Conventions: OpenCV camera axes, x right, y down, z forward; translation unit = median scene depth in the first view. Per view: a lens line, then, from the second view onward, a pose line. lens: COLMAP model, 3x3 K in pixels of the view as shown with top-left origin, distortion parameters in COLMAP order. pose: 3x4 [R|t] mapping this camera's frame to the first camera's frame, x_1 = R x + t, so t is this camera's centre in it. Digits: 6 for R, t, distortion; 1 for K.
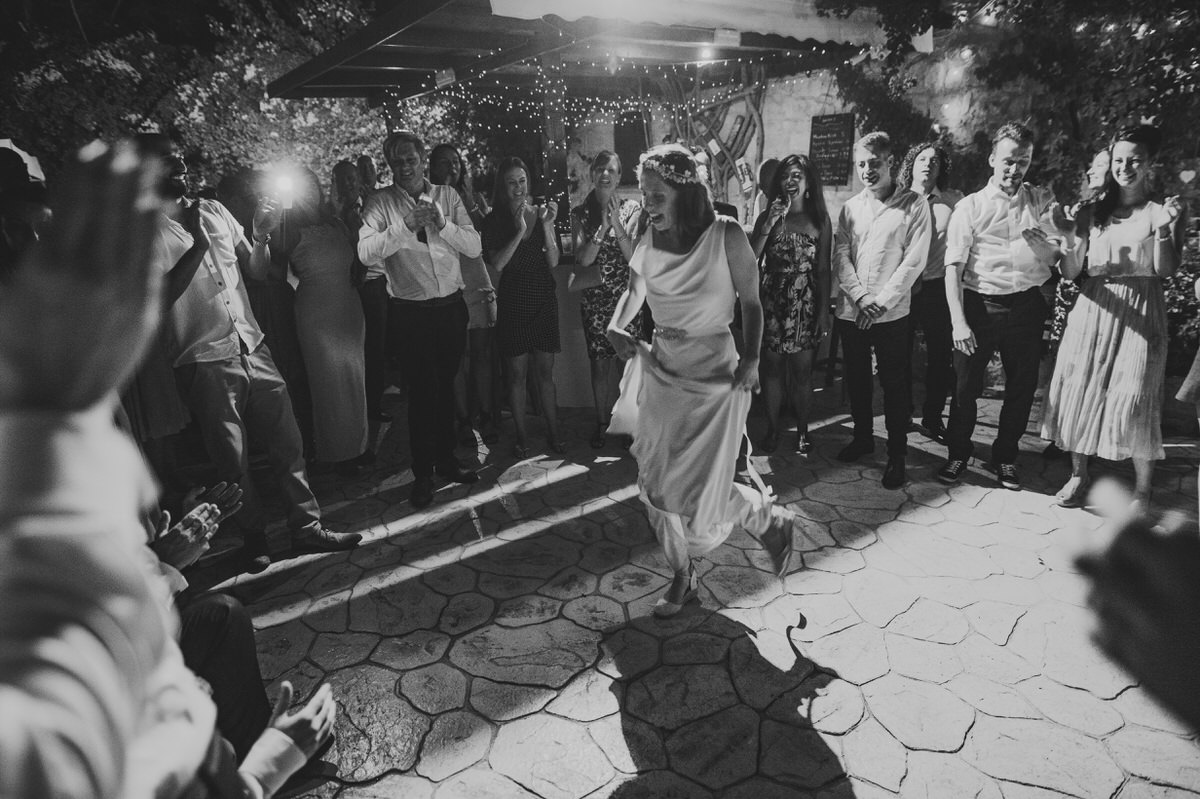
lens RADIAL K [[713.7, 0, 602.1], [0, 713.7, 396.0], [0, 0, 1]] dist [-0.003778, -0.002204]
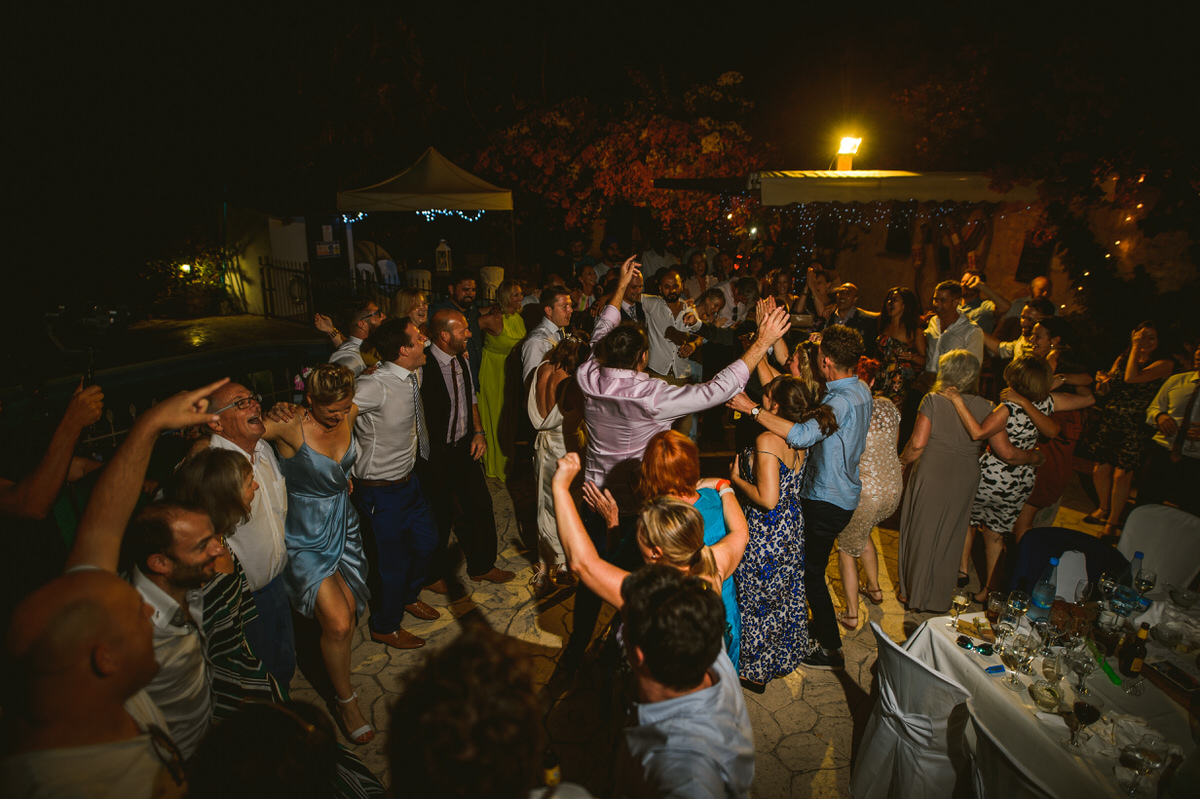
lens RADIAL K [[713.7, 0, 602.7], [0, 713.7, 399.2], [0, 0, 1]] dist [-0.003778, -0.002204]
pose [[0.891569, 0.197007, -0.407789, 0.110452], [-0.192355, 0.979901, 0.052845, -0.000630], [0.410004, 0.031325, 0.911545, -0.301118]]
